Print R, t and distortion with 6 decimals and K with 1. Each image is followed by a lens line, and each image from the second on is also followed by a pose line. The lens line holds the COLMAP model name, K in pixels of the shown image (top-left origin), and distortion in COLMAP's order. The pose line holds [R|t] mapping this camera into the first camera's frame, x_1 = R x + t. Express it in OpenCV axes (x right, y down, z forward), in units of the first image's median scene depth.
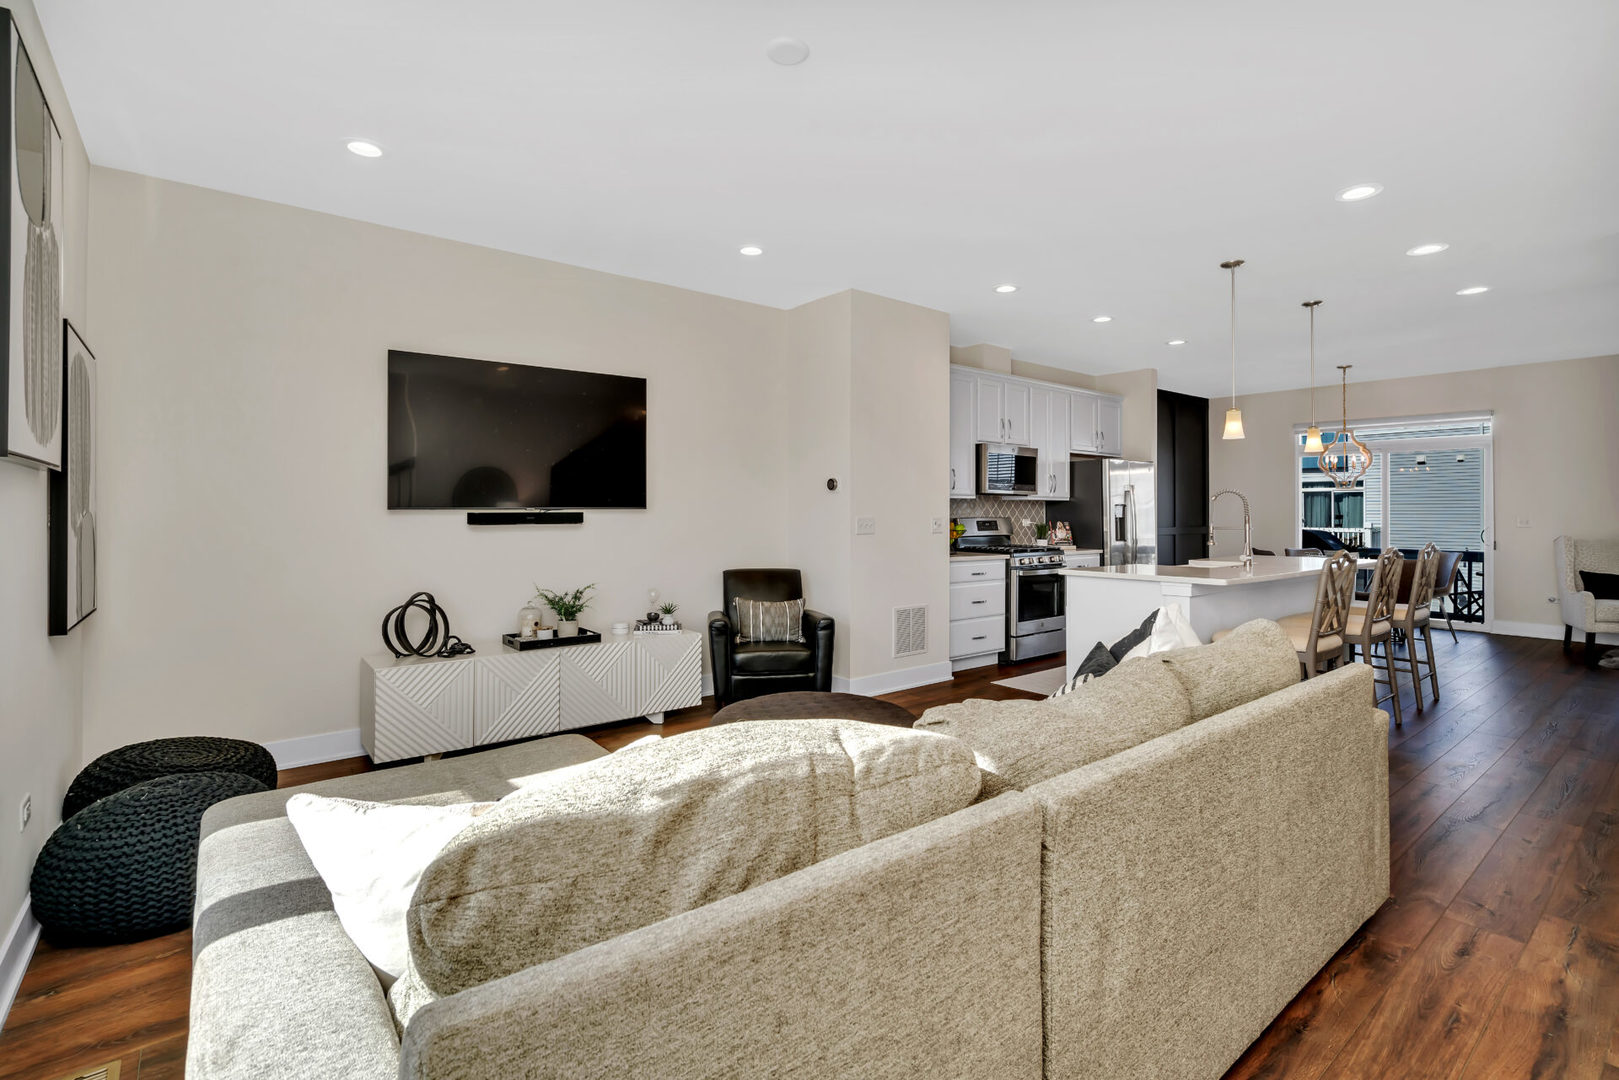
lens RADIAL K [[743.6, 0, 801.5], [0, 743.6, 527.6], [0, 0, 1]] dist [-0.008754, 0.004948]
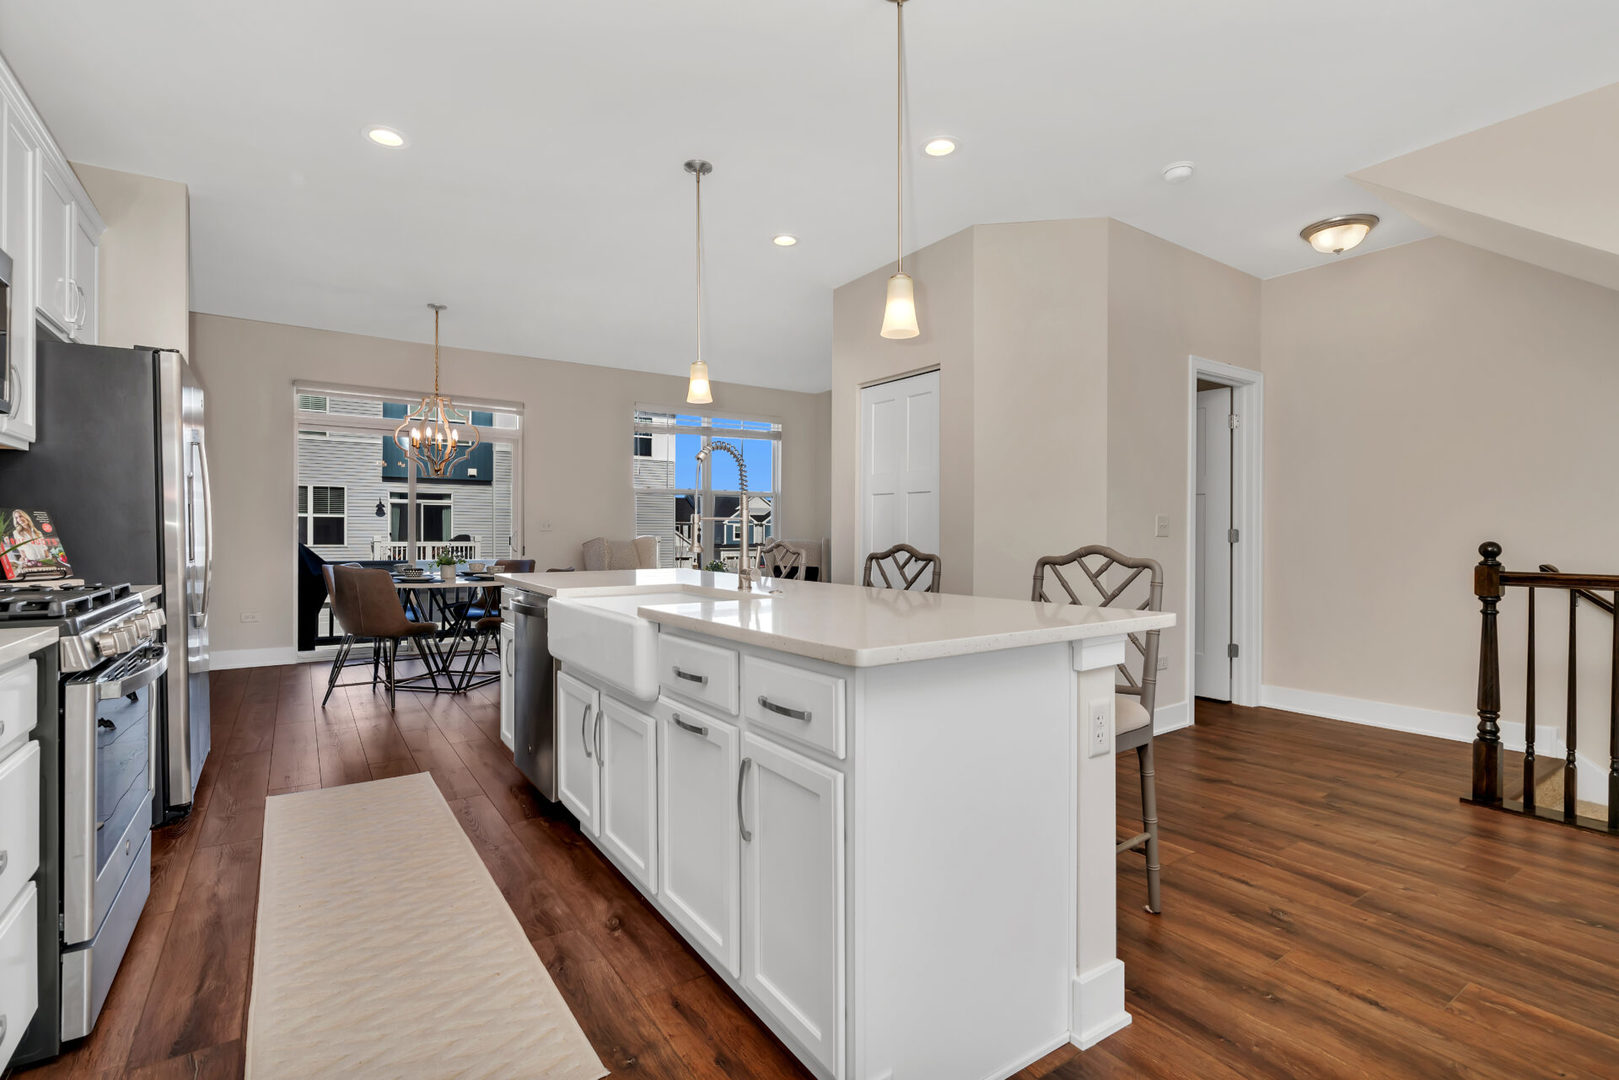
lens RADIAL K [[743.6, 0, 797.8], [0, 743.6, 535.6], [0, 0, 1]] dist [-0.008754, 0.004948]
pose [[0.078129, -0.006582, 0.996922, 0.044444], [0.020048, 0.999786, 0.005029, 0.008182], [-0.996742, 0.019594, 0.078244, 0.602189]]
